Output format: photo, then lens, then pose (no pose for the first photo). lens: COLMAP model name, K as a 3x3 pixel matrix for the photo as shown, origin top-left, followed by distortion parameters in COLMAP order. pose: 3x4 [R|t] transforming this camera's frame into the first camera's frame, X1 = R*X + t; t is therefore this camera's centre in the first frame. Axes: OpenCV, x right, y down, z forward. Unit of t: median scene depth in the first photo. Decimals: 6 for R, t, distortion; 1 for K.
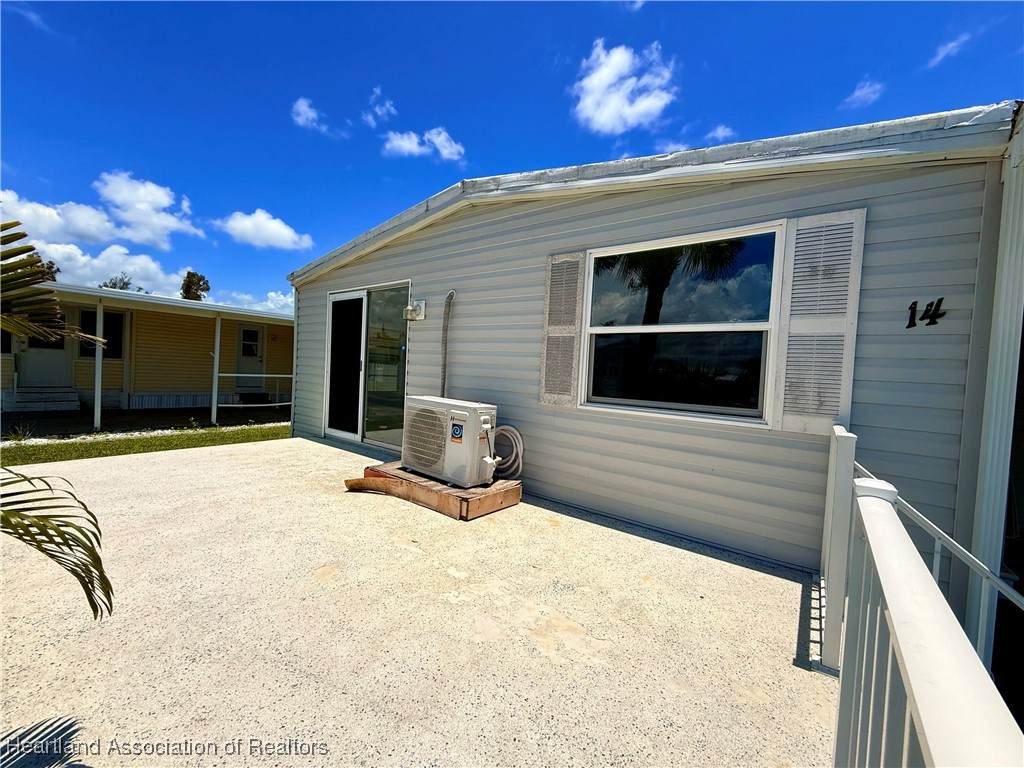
lens RADIAL K [[408.8, 0, 507.7], [0, 408.8, 383.4], [0, 0, 1]] dist [0.000426, 0.000490]
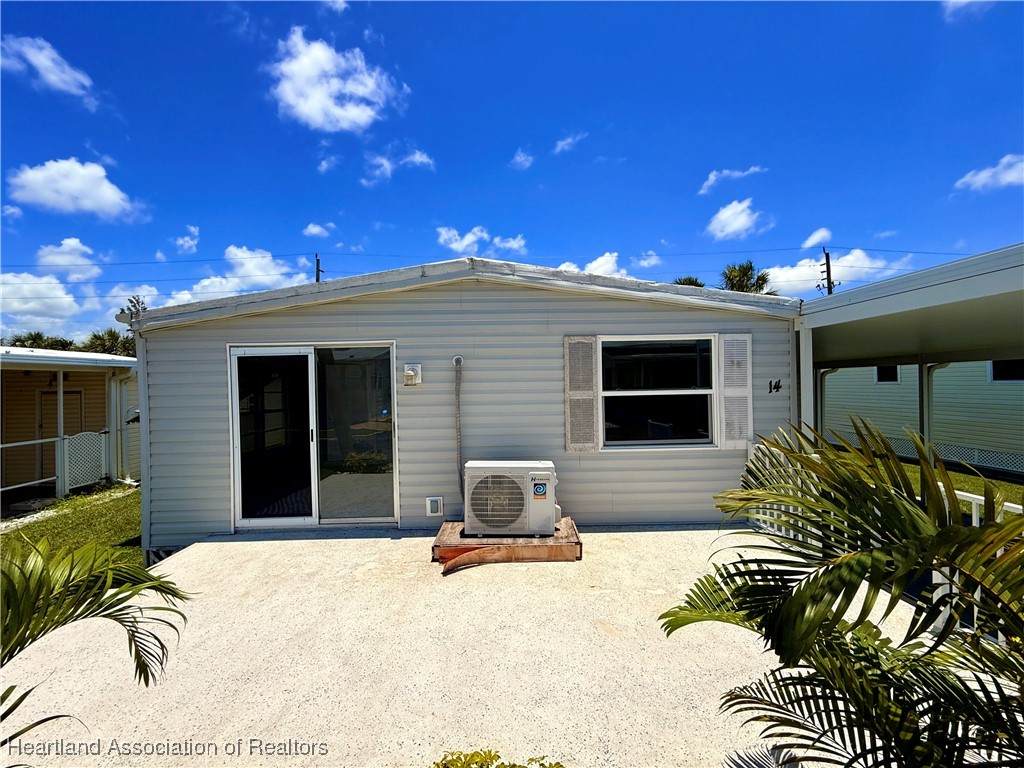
lens RADIAL K [[408.8, 0, 514.1], [0, 408.8, 382.2], [0, 0, 1]] dist [0.000426, 0.000490]
pose [[0.780697, -0.067491, 0.621254, -0.829522], [0.077553, 0.996929, 0.010846, -0.194873], [-0.620079, 0.039713, 0.783534, 0.103061]]
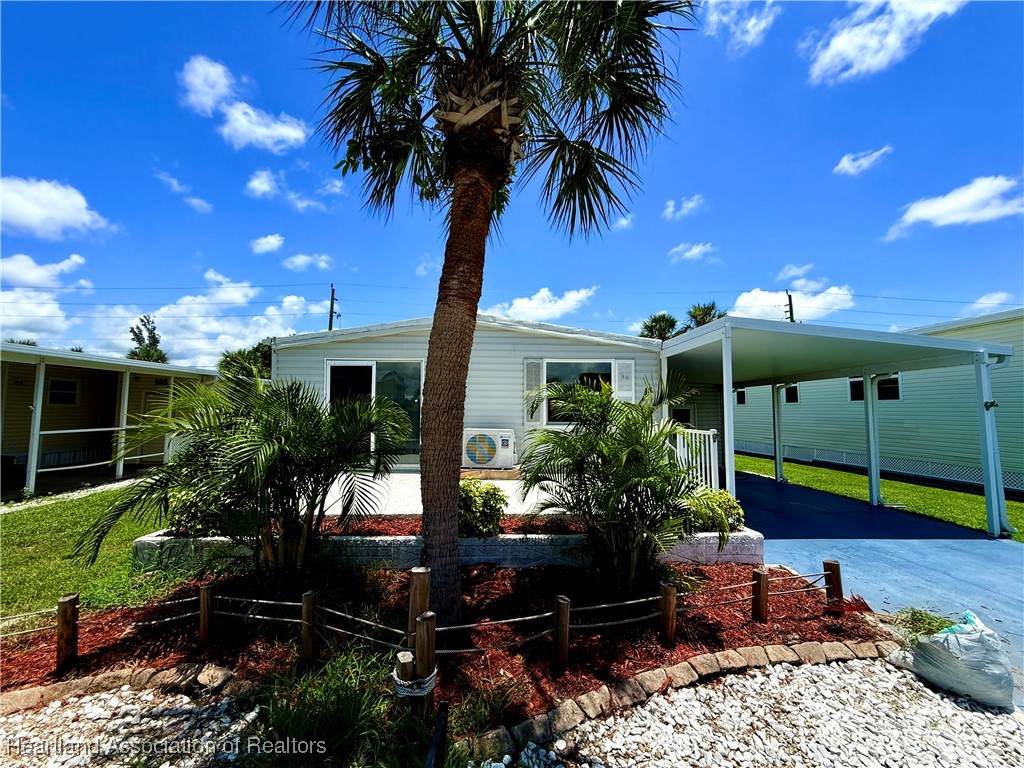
lens RADIAL K [[408.8, 0, 512.0], [0, 408.8, 380.5], [0, 0, 1]] dist [0.000426, 0.000490]
pose [[0.777997, -0.005044, 0.628247, -1.317647], [0.053821, 0.996827, -0.058646, -0.072513], [-0.625958, 0.079439, 0.775800, -0.633882]]
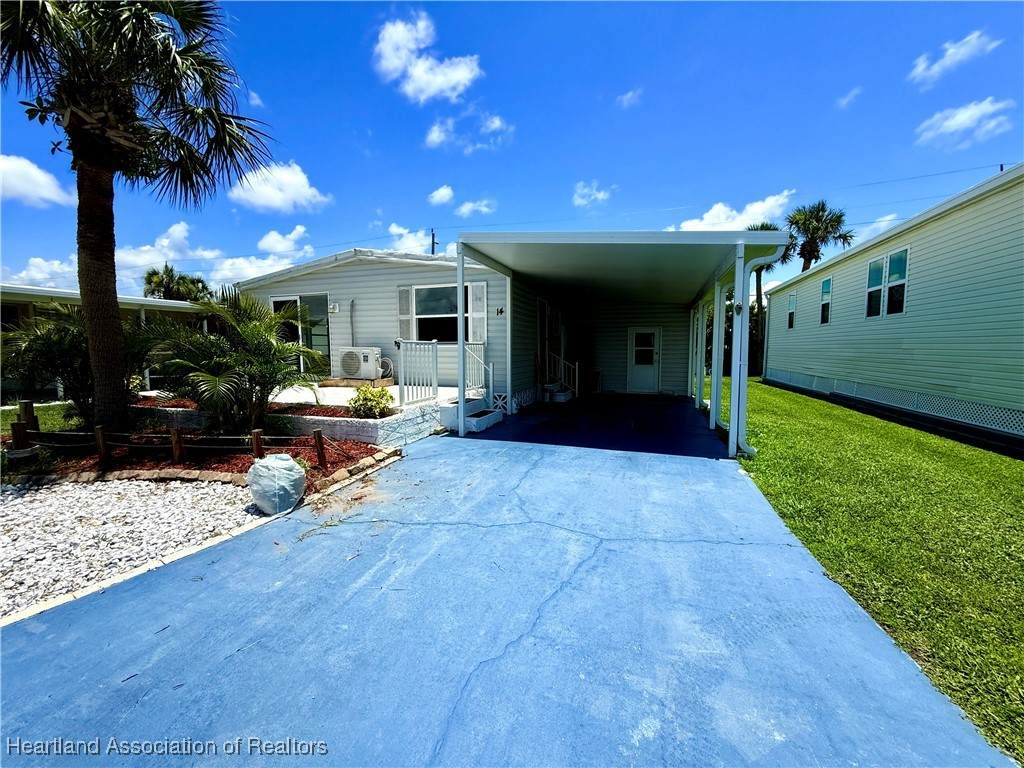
lens RADIAL K [[408.8, 0, 508.0], [0, 408.8, 384.0], [0, 0, 1]] dist [0.000426, 0.000490]
pose [[0.950320, -0.084854, 0.299486, -0.053441], [0.063056, 0.994658, 0.081731, 0.114221], [-0.304821, -0.058786, 0.950594, -1.590800]]
